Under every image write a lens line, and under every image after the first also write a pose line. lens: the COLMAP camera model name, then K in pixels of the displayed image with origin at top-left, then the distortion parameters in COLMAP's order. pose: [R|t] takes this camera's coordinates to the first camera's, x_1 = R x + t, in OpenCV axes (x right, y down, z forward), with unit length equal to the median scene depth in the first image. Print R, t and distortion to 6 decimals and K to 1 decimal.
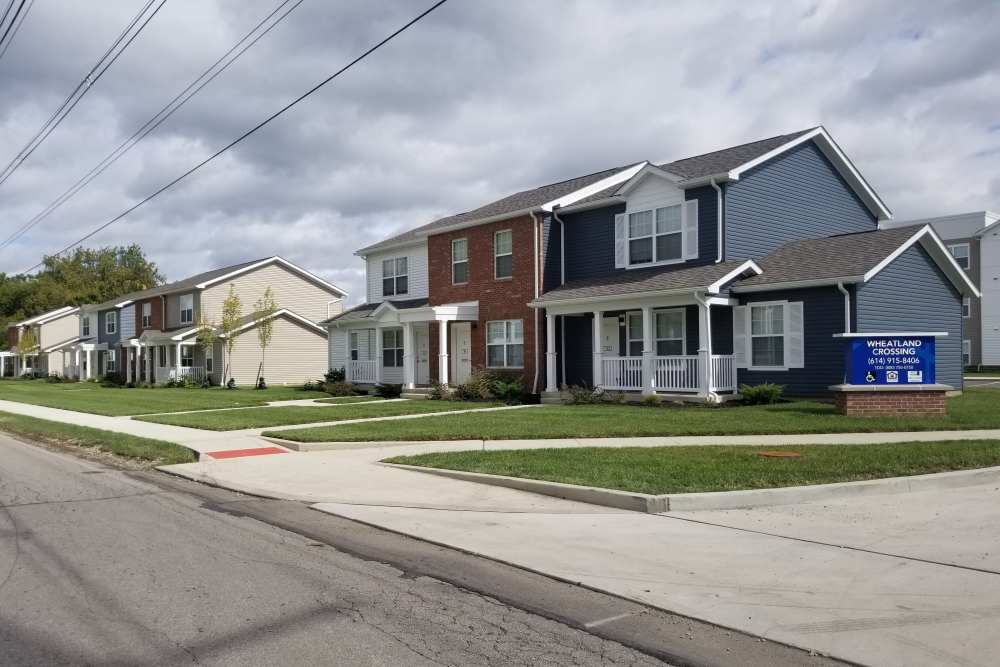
lens RADIAL K [[760.7, 0, 499.3], [0, 760.7, 361.4], [0, 0, 1]] dist [0.047951, -0.002501]
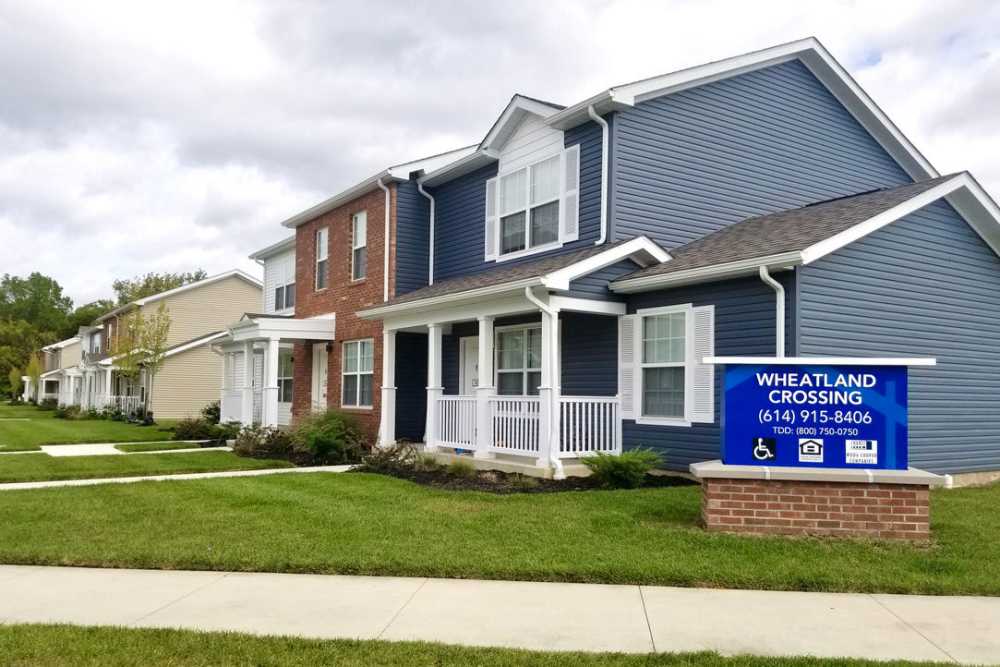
lens RADIAL K [[797.8, 0, 500.7], [0, 797.8, 372.4], [0, 0, 1]] dist [0.080986, -0.001267]
pose [[0.993344, 0.022246, -0.113014, 0.289790], [-0.025917, 0.999180, -0.031118, -0.005857], [0.112229, 0.033840, 0.993106, 0.373602]]
